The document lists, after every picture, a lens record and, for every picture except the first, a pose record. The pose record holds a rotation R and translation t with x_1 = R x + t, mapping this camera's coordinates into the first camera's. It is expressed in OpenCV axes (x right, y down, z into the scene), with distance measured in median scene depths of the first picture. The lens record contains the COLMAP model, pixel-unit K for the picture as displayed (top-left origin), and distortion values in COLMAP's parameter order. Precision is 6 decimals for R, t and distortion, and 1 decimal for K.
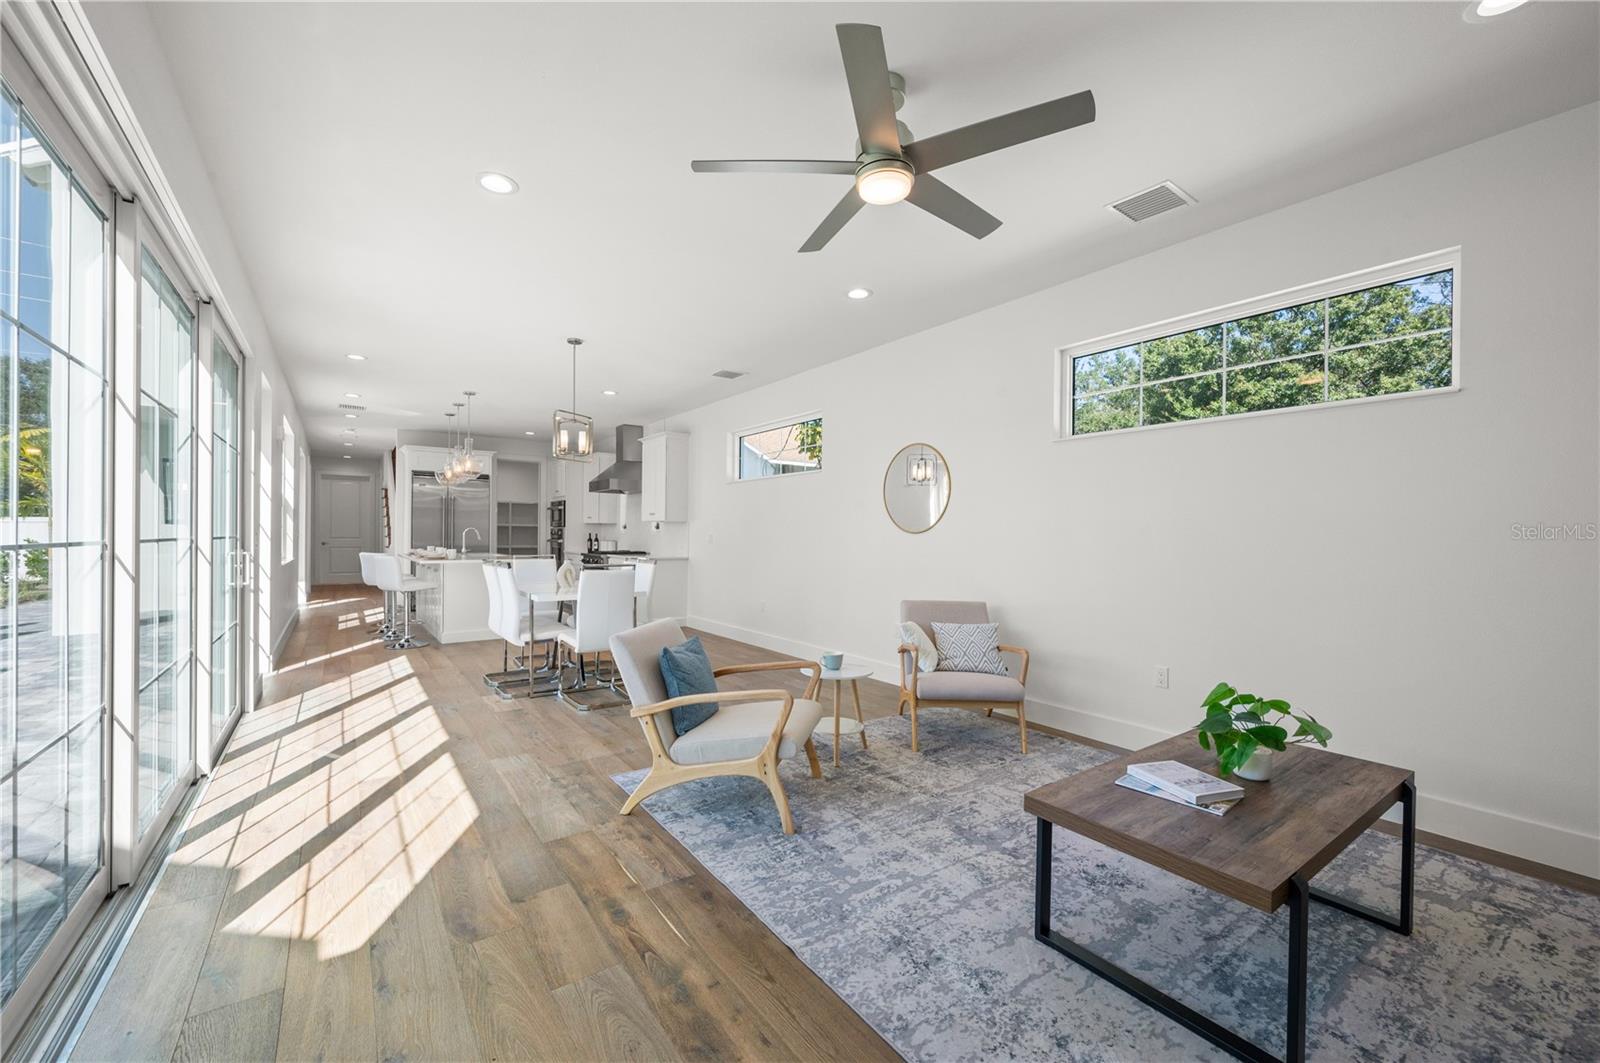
lens RADIAL K [[630.9, 0, 792.9], [0, 630.9, 537.2], [0, 0, 1]] dist [0.000744, -0.000239]
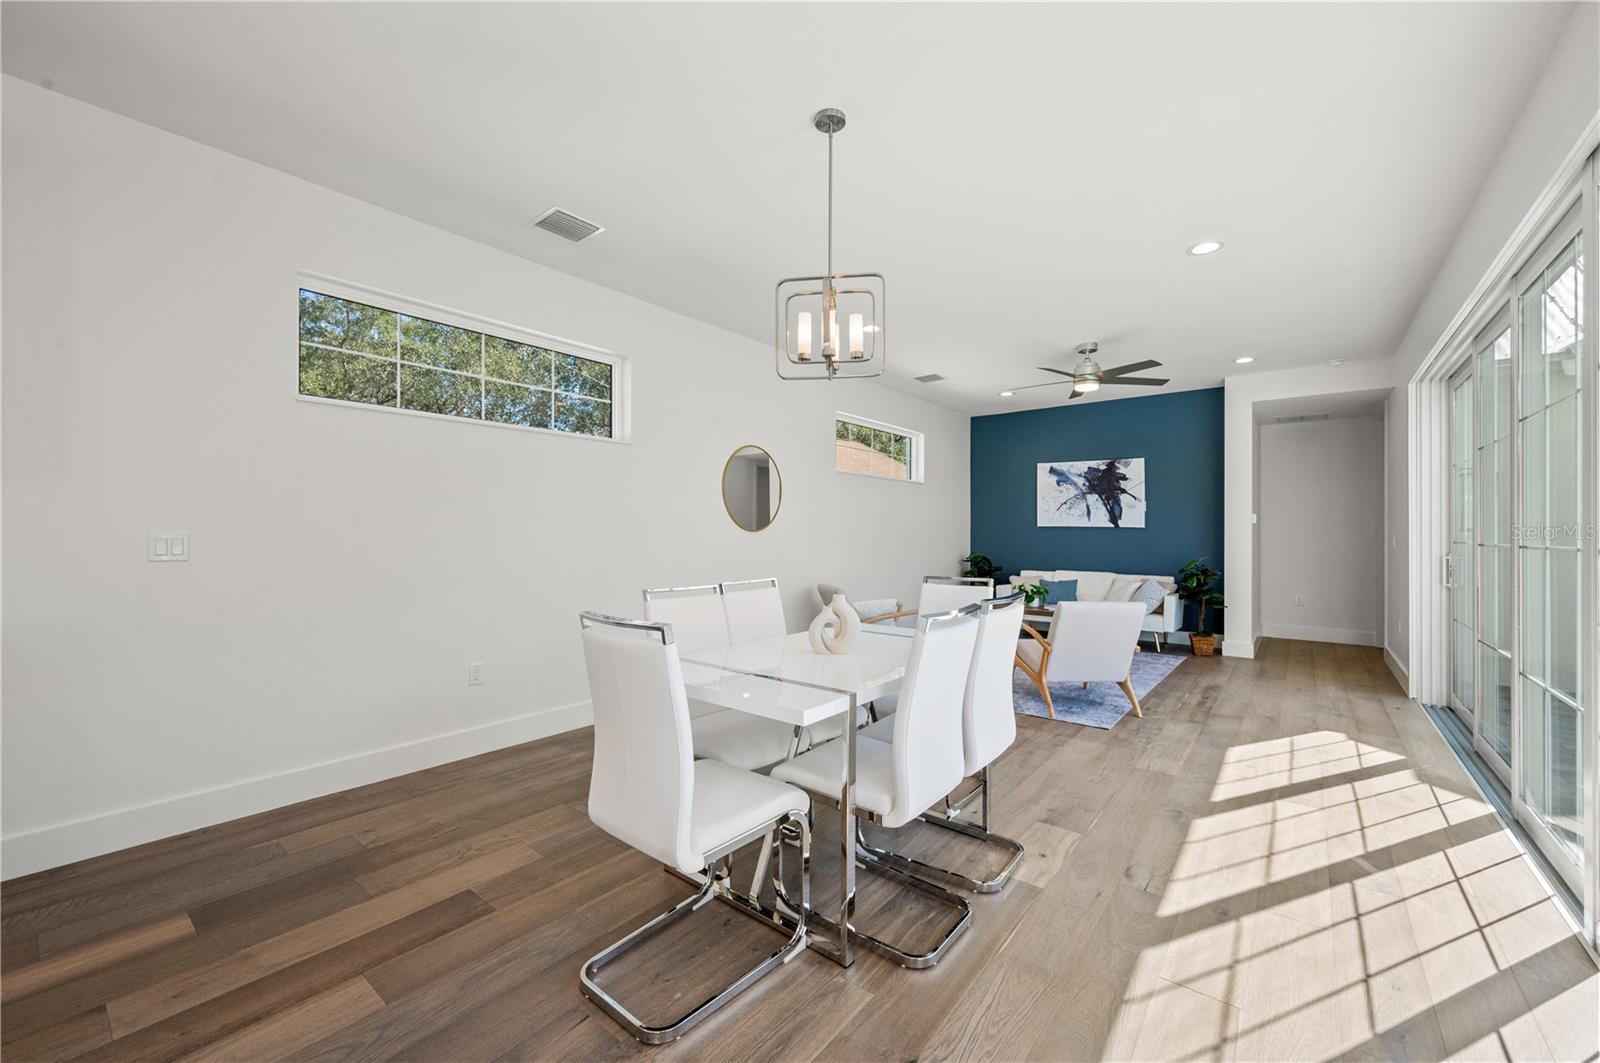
lens RADIAL K [[630.9, 0, 798.5], [0, 630.9, 528.6], [0, 0, 1]] dist [0.000744, -0.000239]
pose [[-0.271568, -0.004986, 0.962406, -1.317113], [-0.002265, 0.999987, 0.004542, -0.023493], [-0.962417, -0.000947, -0.271575, 1.922247]]
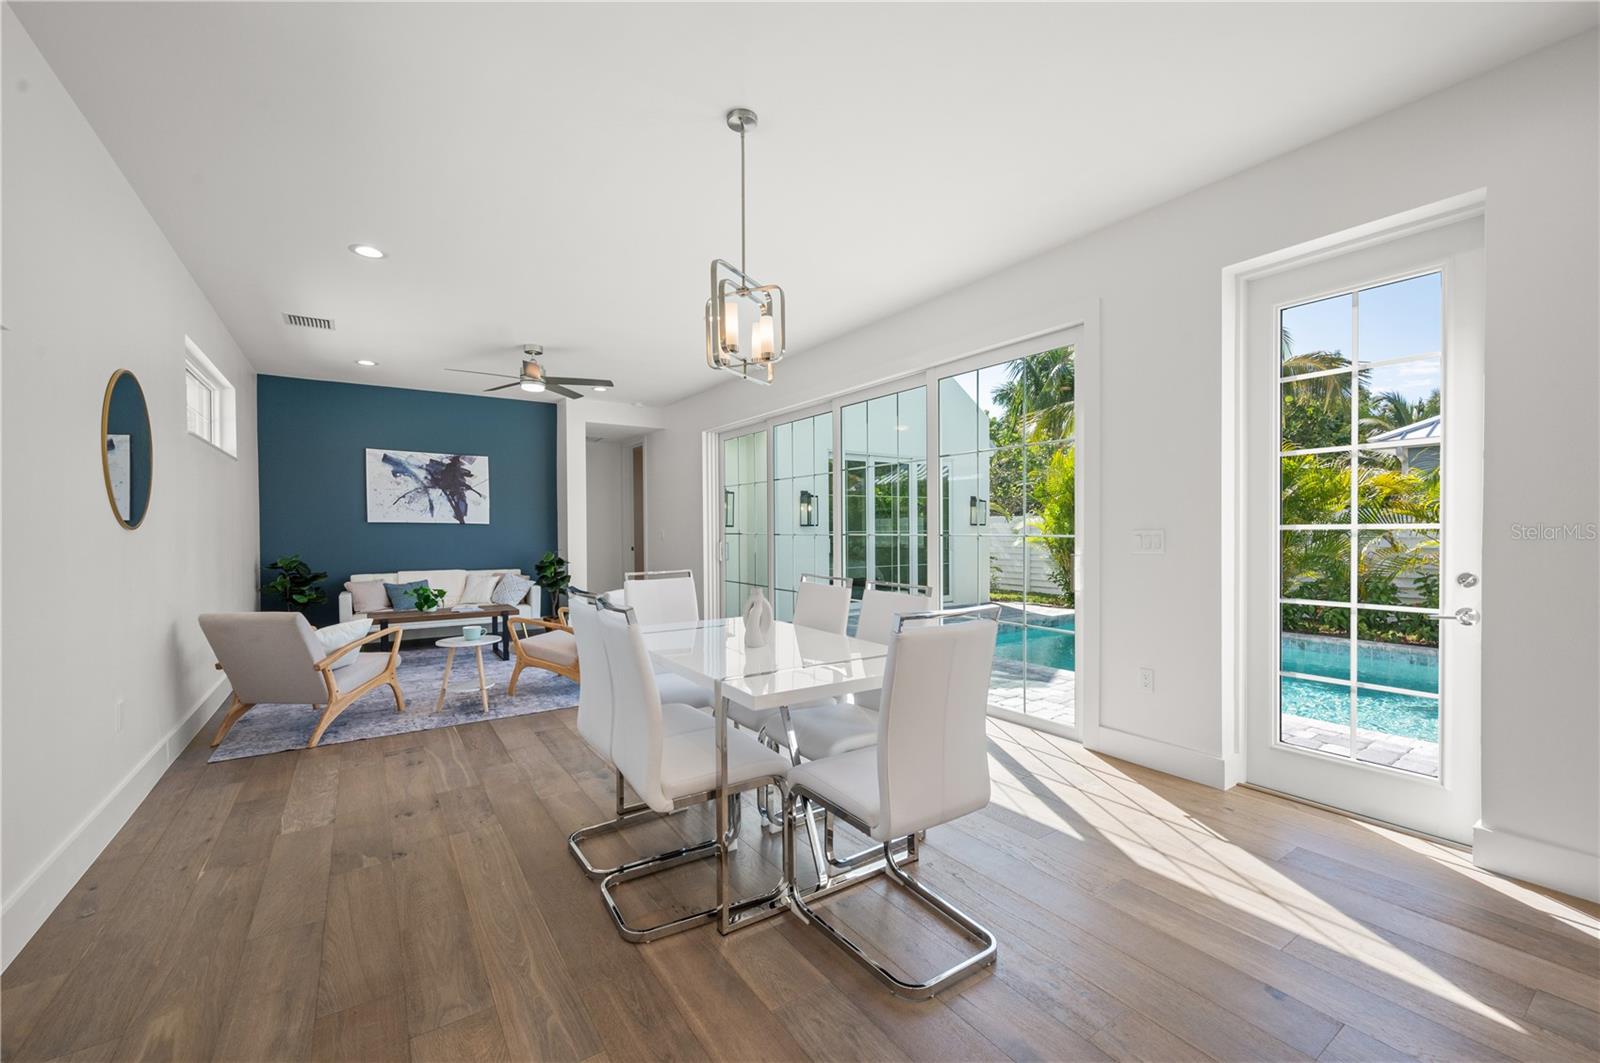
lens RADIAL K [[630.9, 0, 806.0], [0, 630.9, 532.9], [0, 0, 1]] dist [0.000744, -0.000239]
pose [[-0.999924, -0.004972, 0.011245, -0.942938], [-0.004859, 0.999937, 0.010100, -0.018847], [-0.011294, 0.010044, -0.999886, 2.233719]]
